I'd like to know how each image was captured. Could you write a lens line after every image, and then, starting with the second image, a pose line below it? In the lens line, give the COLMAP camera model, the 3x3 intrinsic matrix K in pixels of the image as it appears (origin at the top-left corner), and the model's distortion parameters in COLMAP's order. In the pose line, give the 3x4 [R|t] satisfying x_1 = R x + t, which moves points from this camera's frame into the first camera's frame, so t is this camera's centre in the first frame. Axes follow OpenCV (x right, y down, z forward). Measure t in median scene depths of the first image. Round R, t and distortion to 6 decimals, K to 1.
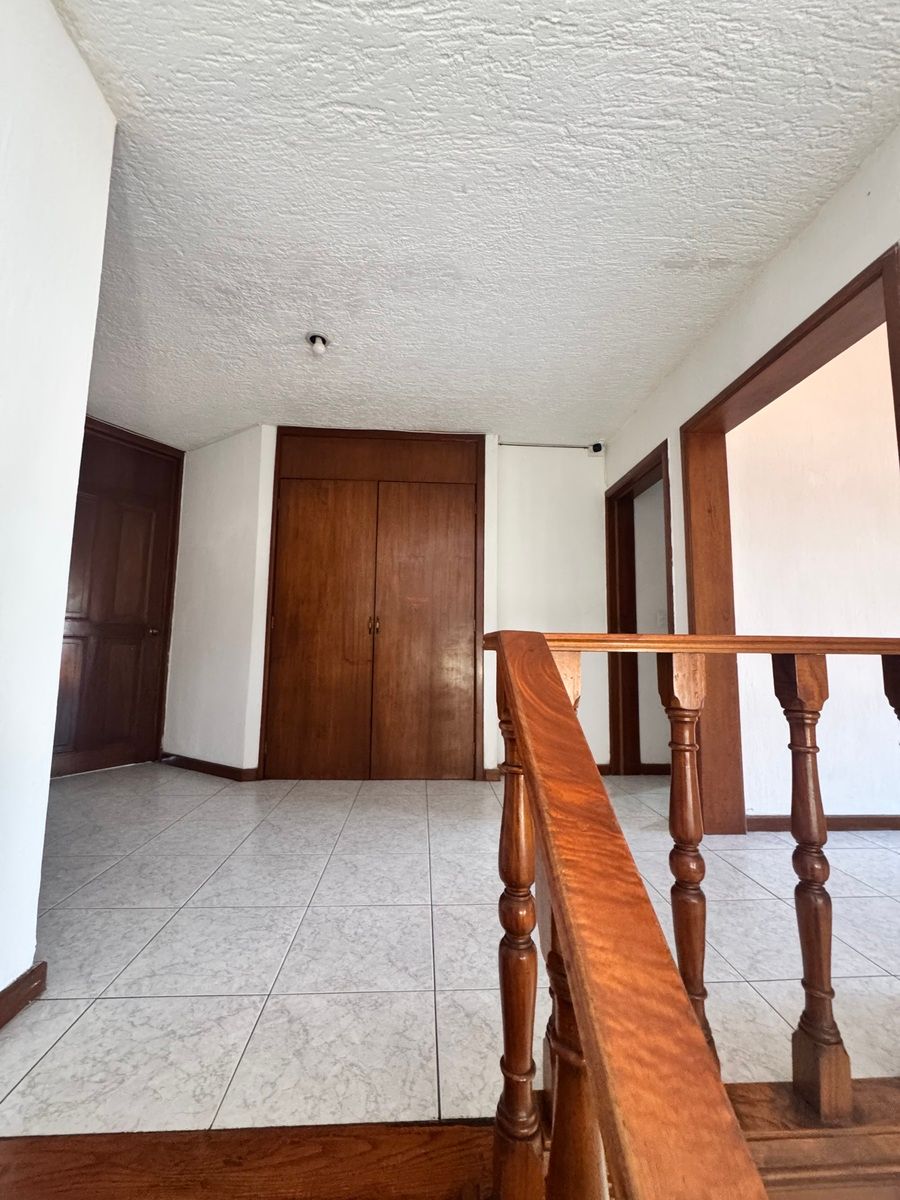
lens RADIAL K [[477.2, 0, 450.0], [0, 477.2, 597.4], [0, 0, 1]] dist [-0.004027, -0.001531]
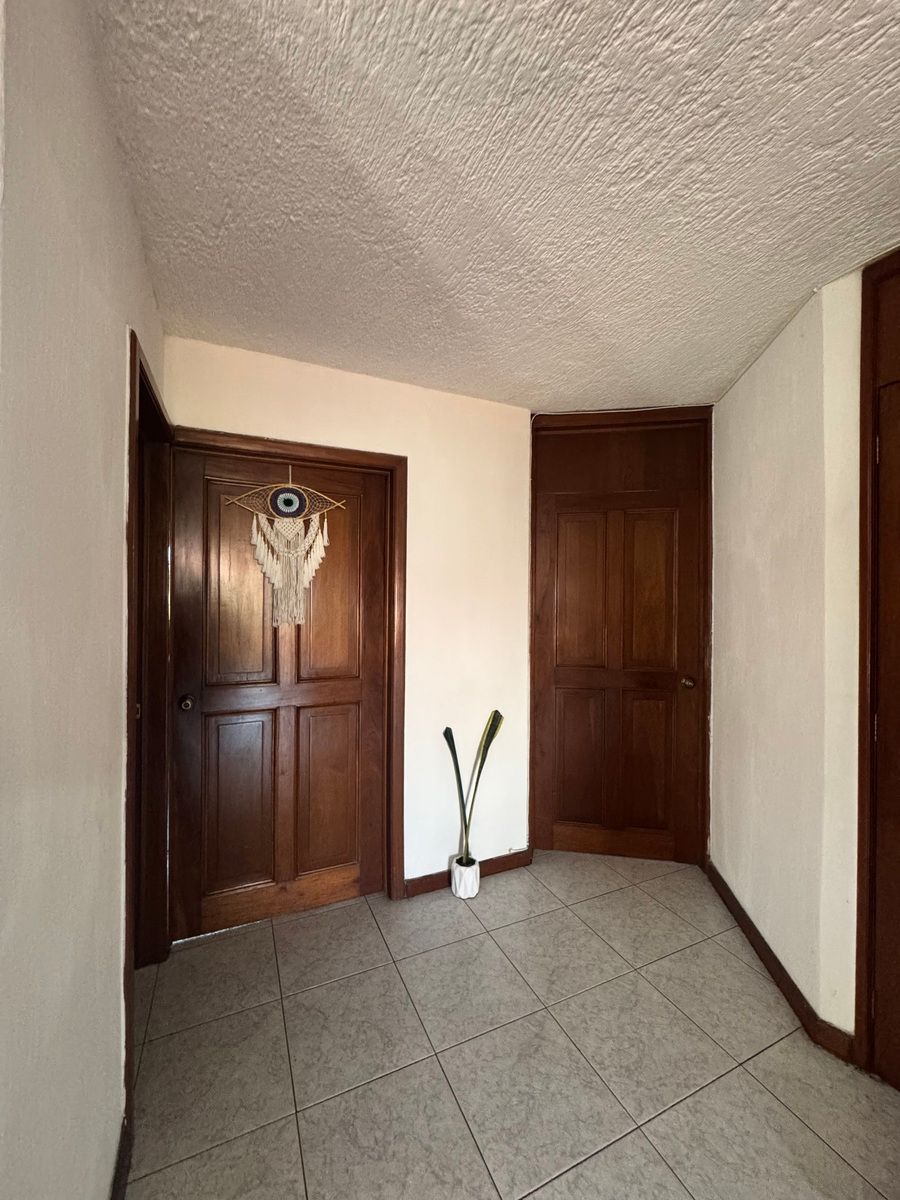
lens RADIAL K [[477.2, 0, 449.2], [0, 477.2, 600.7], [0, 0, 1]] dist [-0.004027, -0.001531]
pose [[0.358210, -0.012004, -0.933564, -0.092596], [0.100714, 0.994579, 0.025856, -0.101582], [0.928193, -0.103285, 0.357478, 0.437750]]
